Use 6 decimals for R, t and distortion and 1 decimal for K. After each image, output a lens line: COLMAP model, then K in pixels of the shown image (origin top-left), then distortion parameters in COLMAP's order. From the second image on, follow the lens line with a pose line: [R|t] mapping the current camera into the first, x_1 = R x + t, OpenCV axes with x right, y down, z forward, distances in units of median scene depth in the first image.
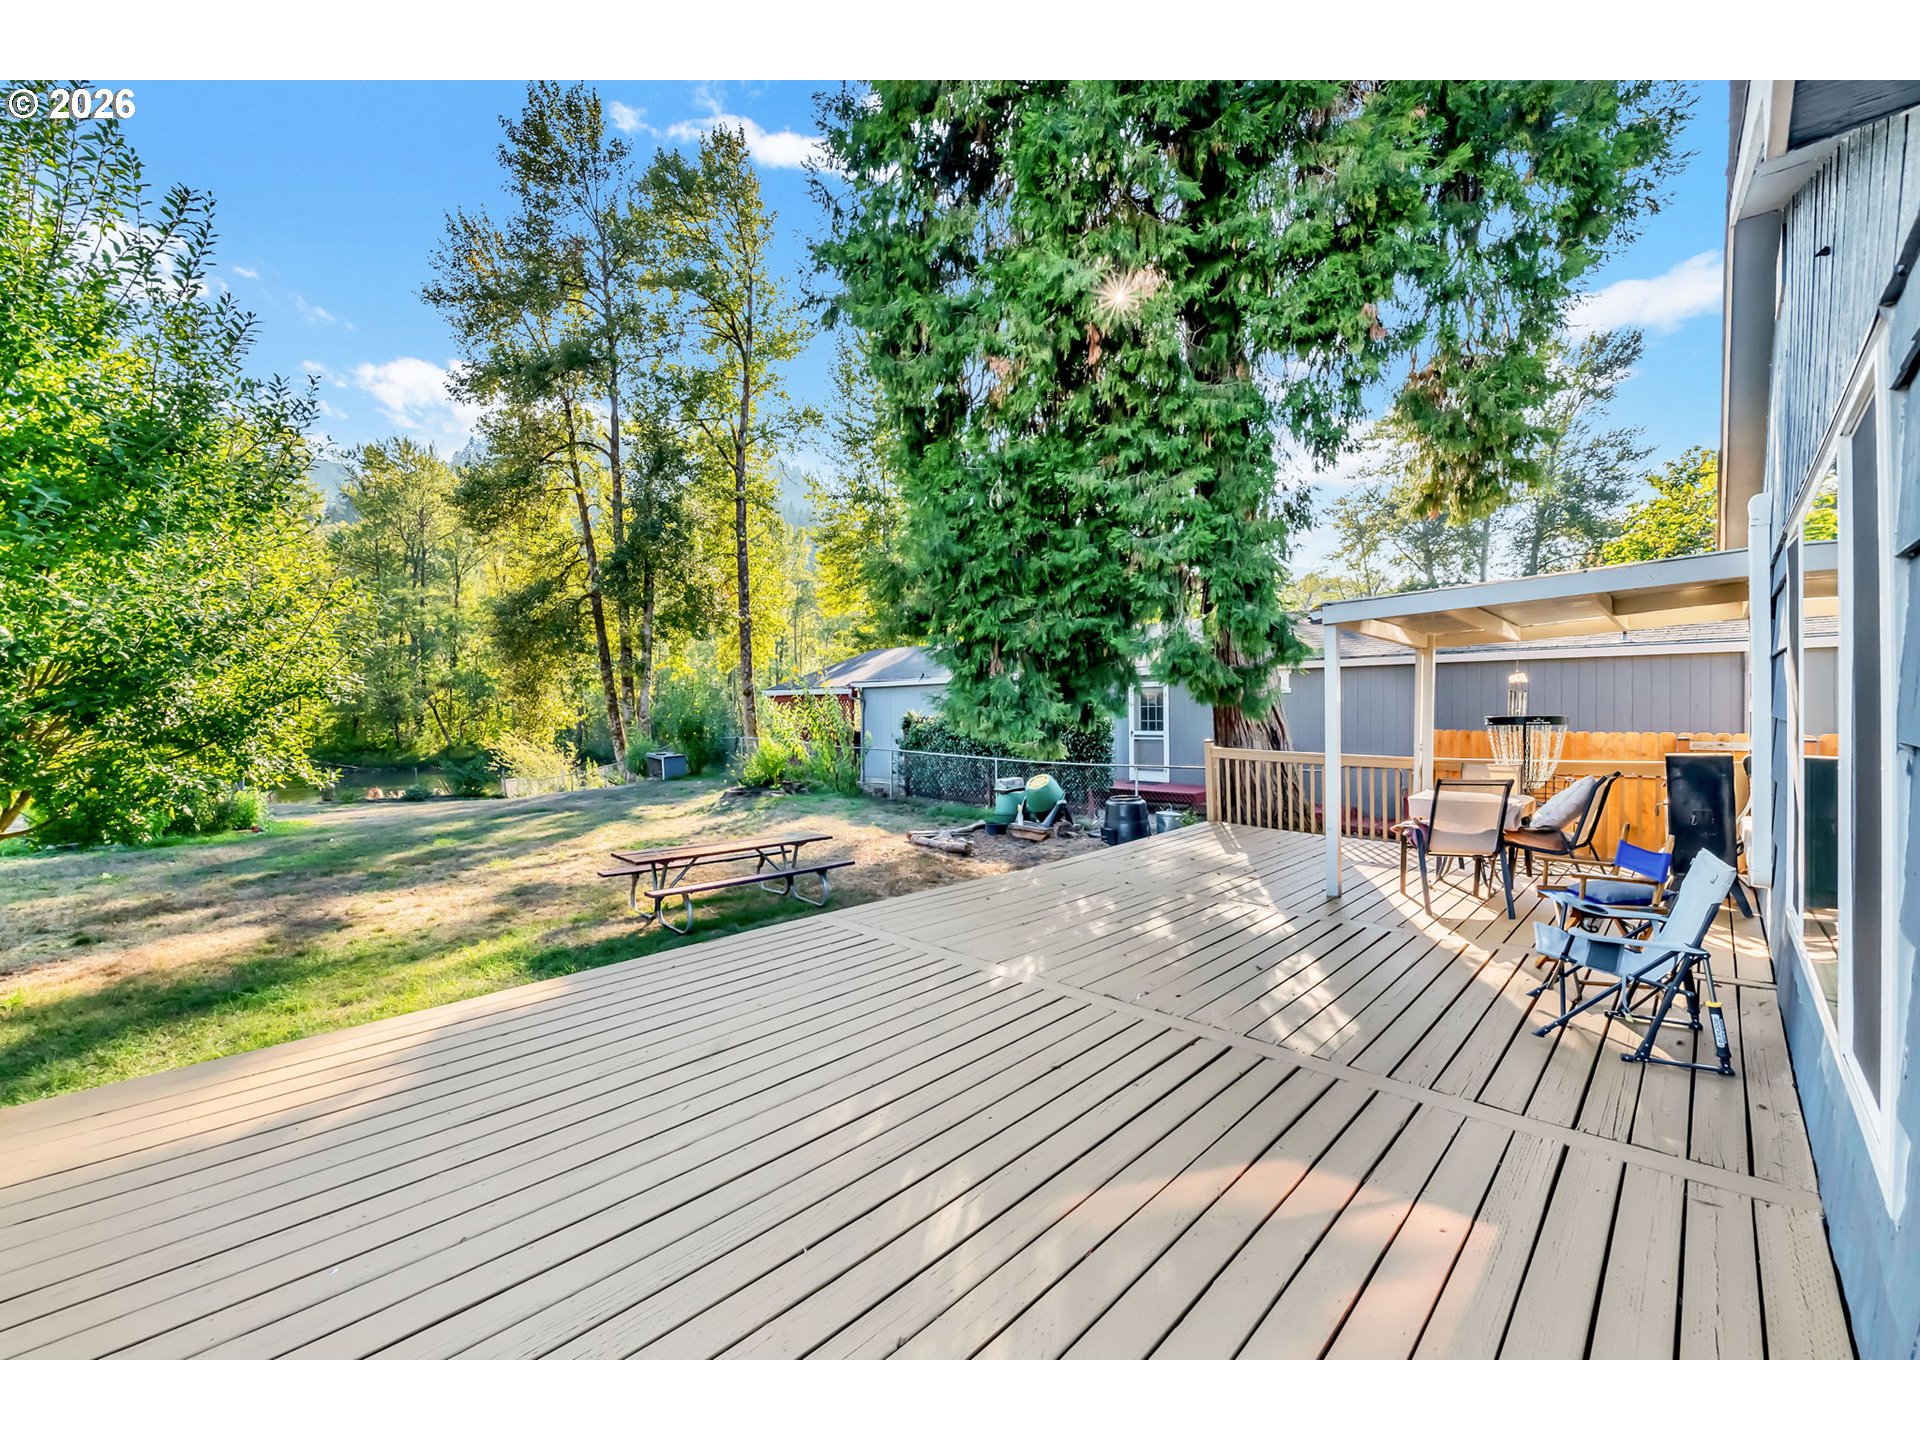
lens RADIAL K [[781.8, 0, 969.6], [0, 781.8, 717.4], [0, 0, 1]] dist [0.000853, -0.006009]
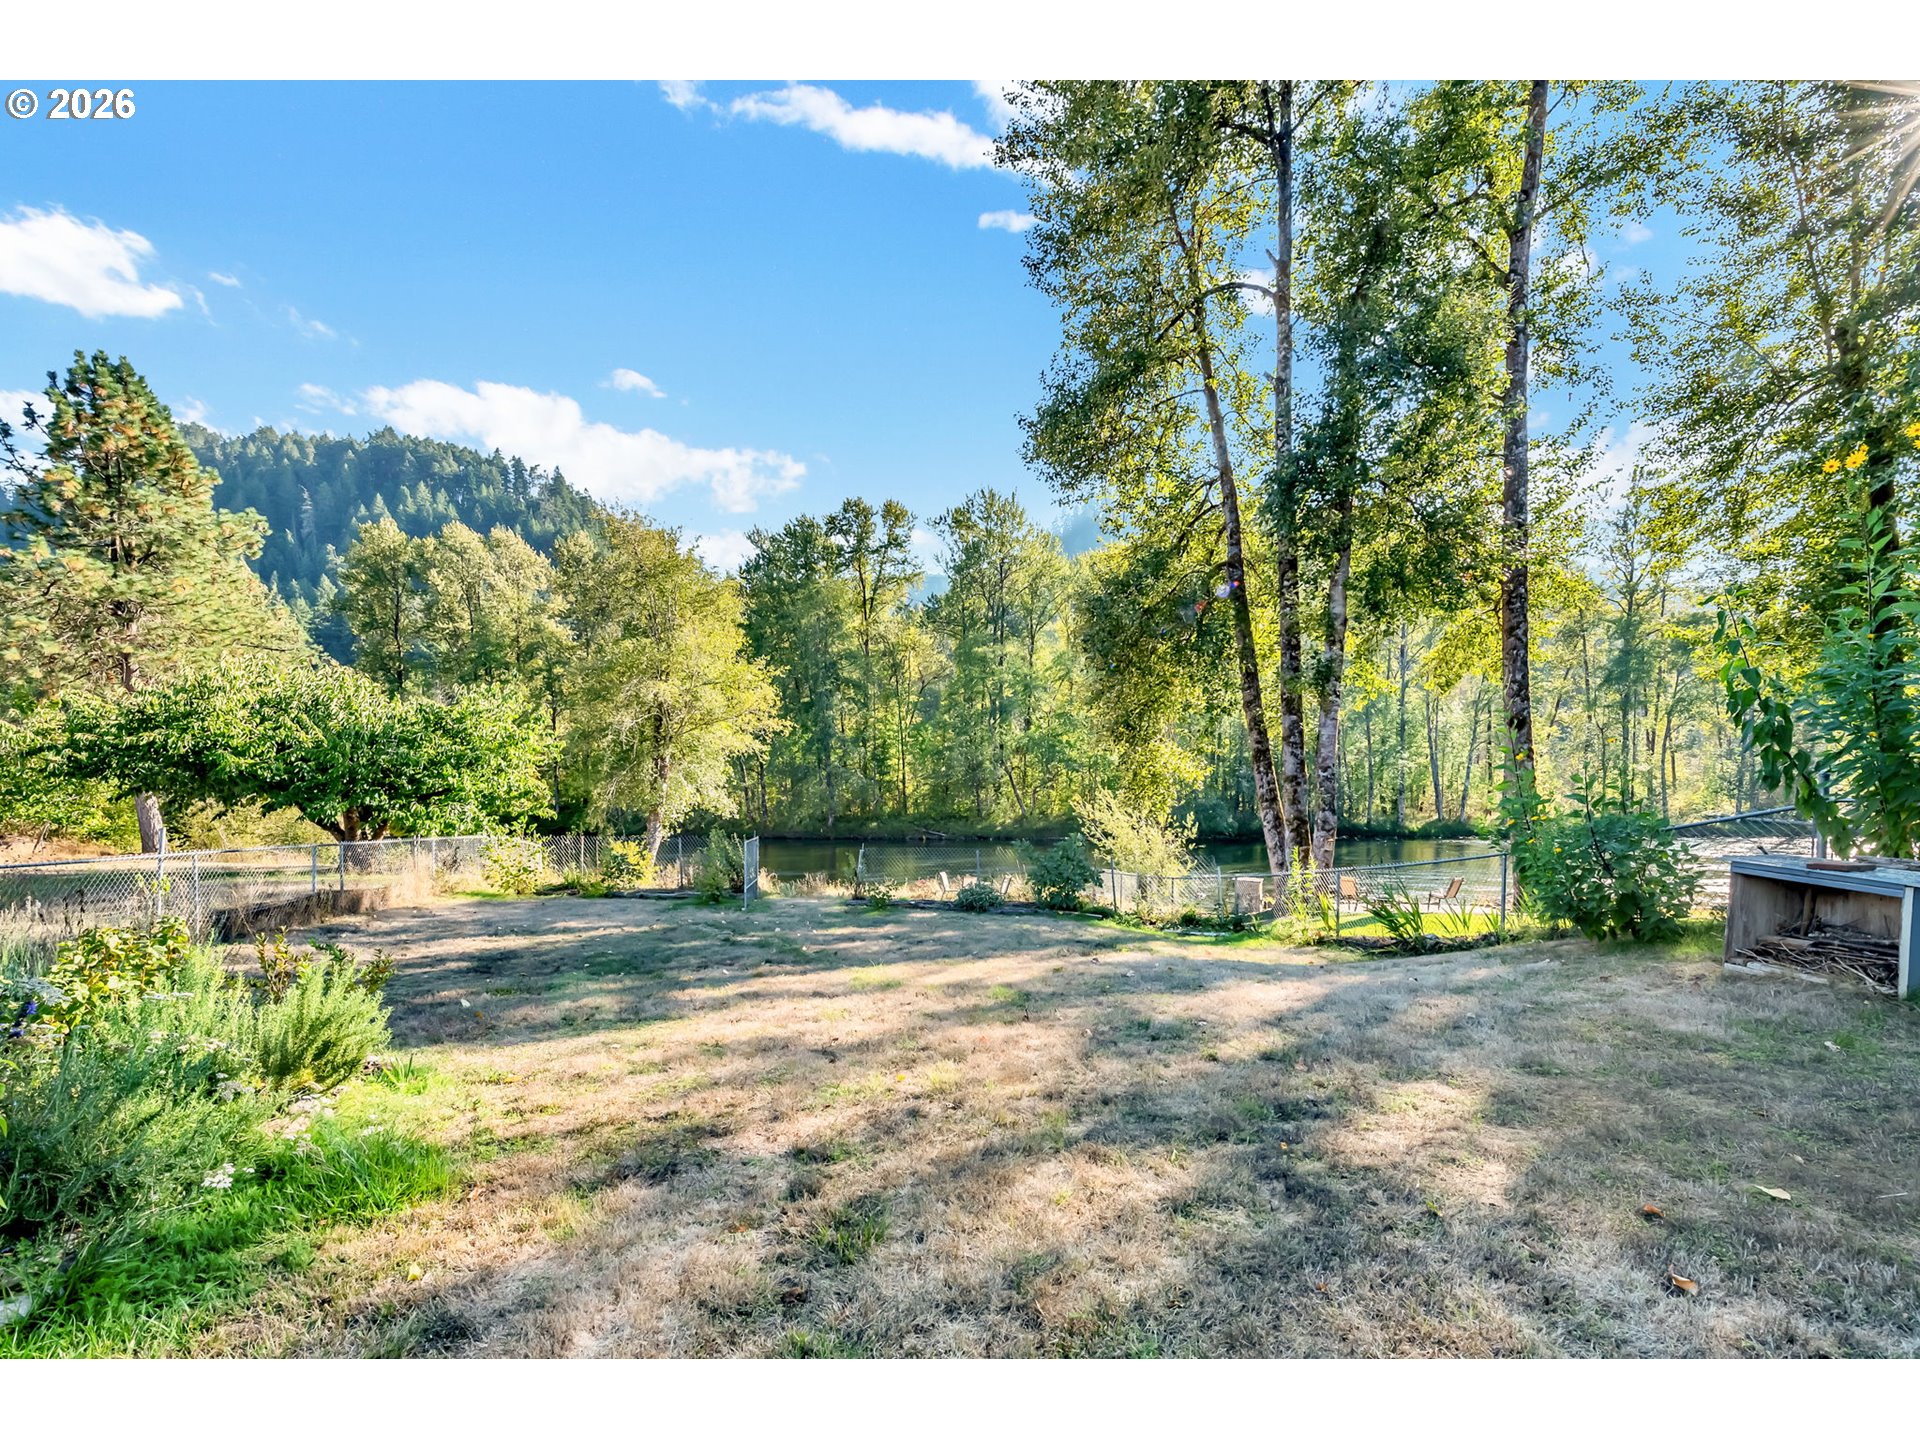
lens RADIAL K [[799.8, 0, 964.6], [0, 799.8, 839.9], [0, 0, 1]] dist [0.001201, -0.006461]
pose [[0.790285, 0.040284, -0.611413, -0.265887], [-0.003312, 0.998103, 0.061481, 0.015932], [0.612730, -0.046563, 0.788919, 0.394699]]
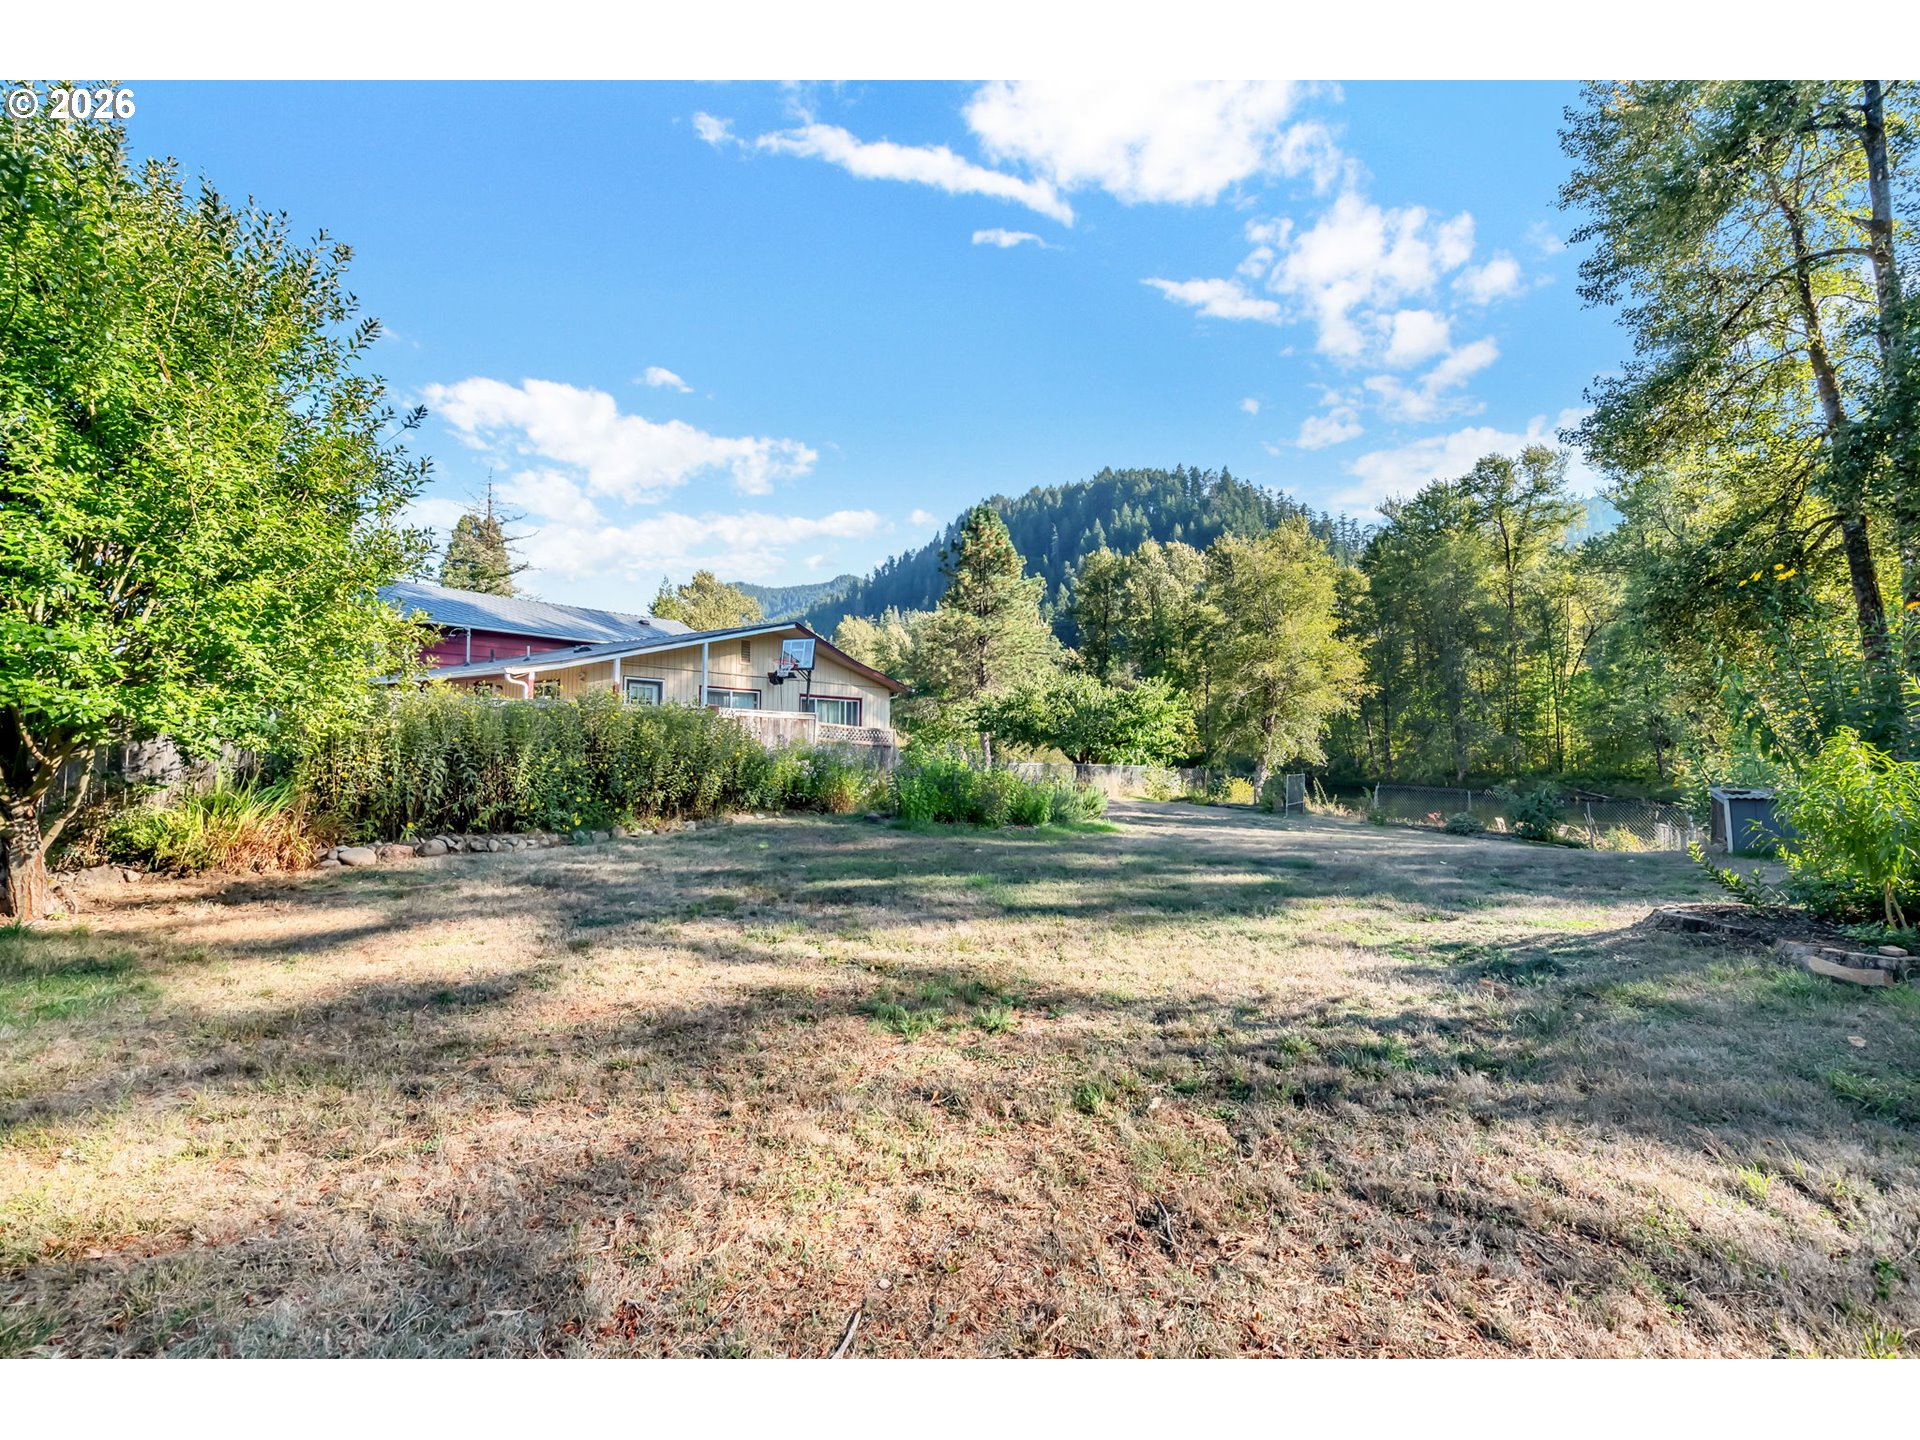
lens RADIAL K [[762.5, 0, 969.4], [0, 762.5, 721.9], [0, 0, 1]] dist [-0.000745, -0.000291]
pose [[0.126747, -0.013720, -0.991840, -0.018420], [-0.019463, 0.999677, -0.016315, 0.013870], [0.991744, 0.021372, 0.126439, 0.312138]]
